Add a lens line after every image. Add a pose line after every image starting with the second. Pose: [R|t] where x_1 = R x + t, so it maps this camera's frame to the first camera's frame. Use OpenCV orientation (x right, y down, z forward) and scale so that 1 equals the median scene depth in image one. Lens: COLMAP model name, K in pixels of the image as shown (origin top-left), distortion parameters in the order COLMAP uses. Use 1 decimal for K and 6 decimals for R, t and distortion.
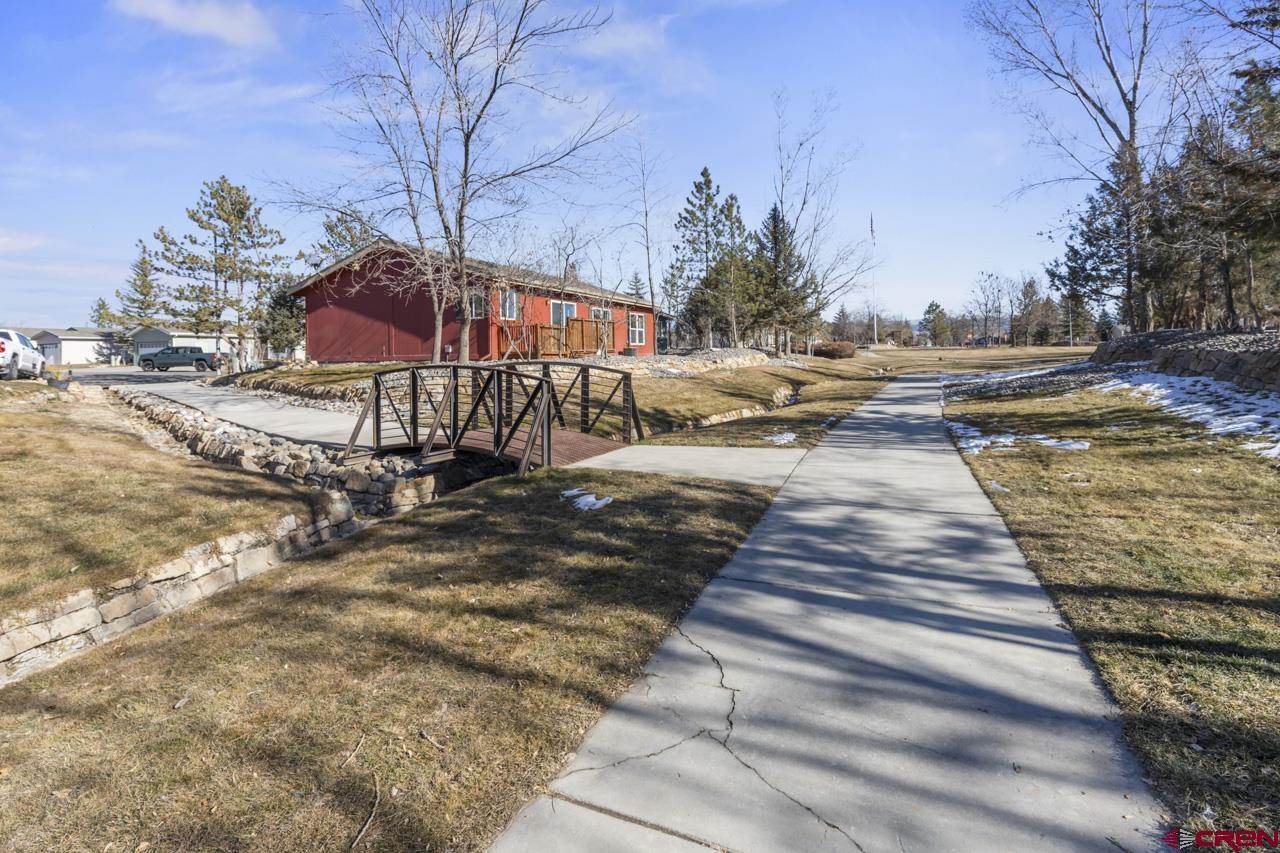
lens RADIAL K [[590.0, 0, 644.8], [0, 590.0, 376.4], [0, 0, 1]] dist [0.001300, -0.001171]
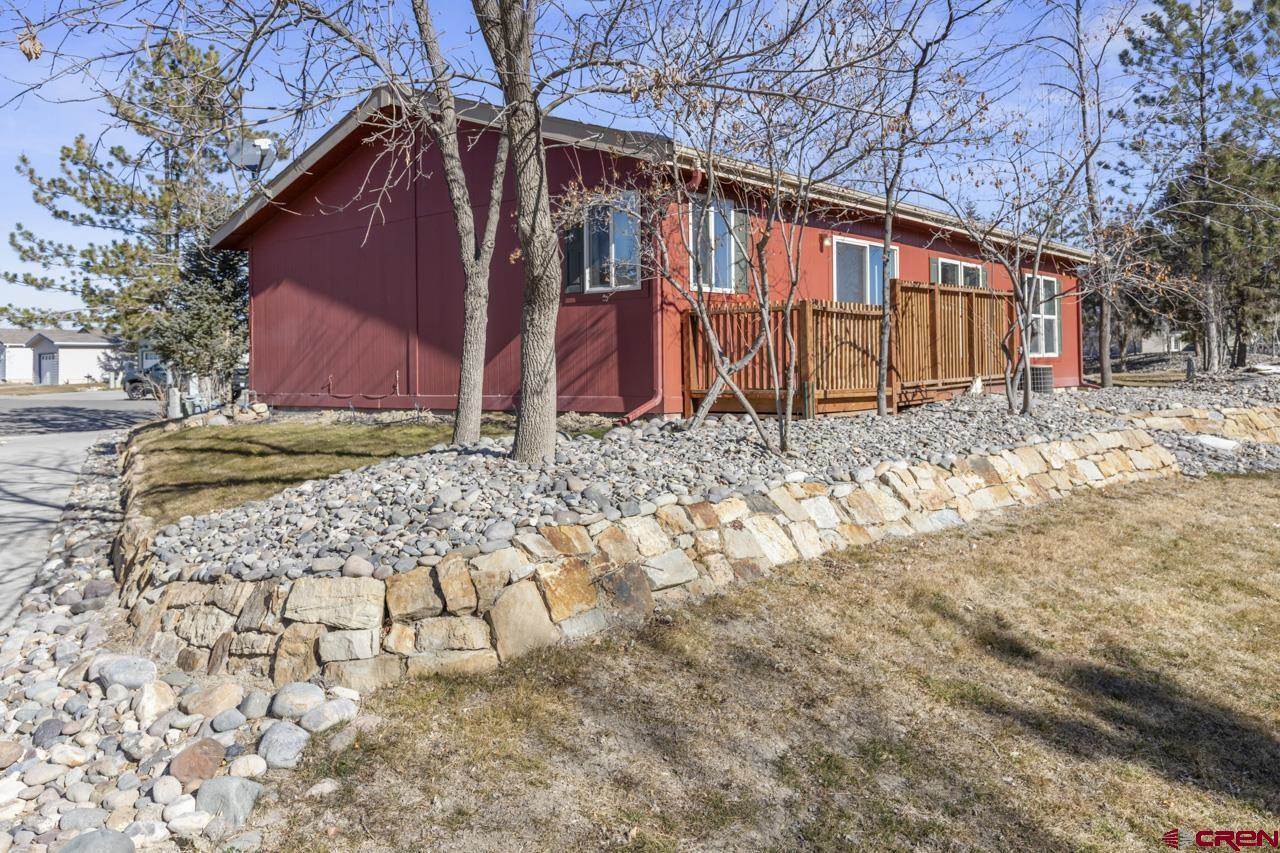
lens RADIAL K [[1008.1, 0, 640.0], [0, 1008.1, 426.5], [0, 0, 1]] dist [0.005751, 0.002057]
pose [[0.954704, 0.017036, -0.297070, -0.087772], [-0.009817, 0.999619, 0.025778, -0.029845], [0.297396, -0.021694, 0.954508, 0.383283]]
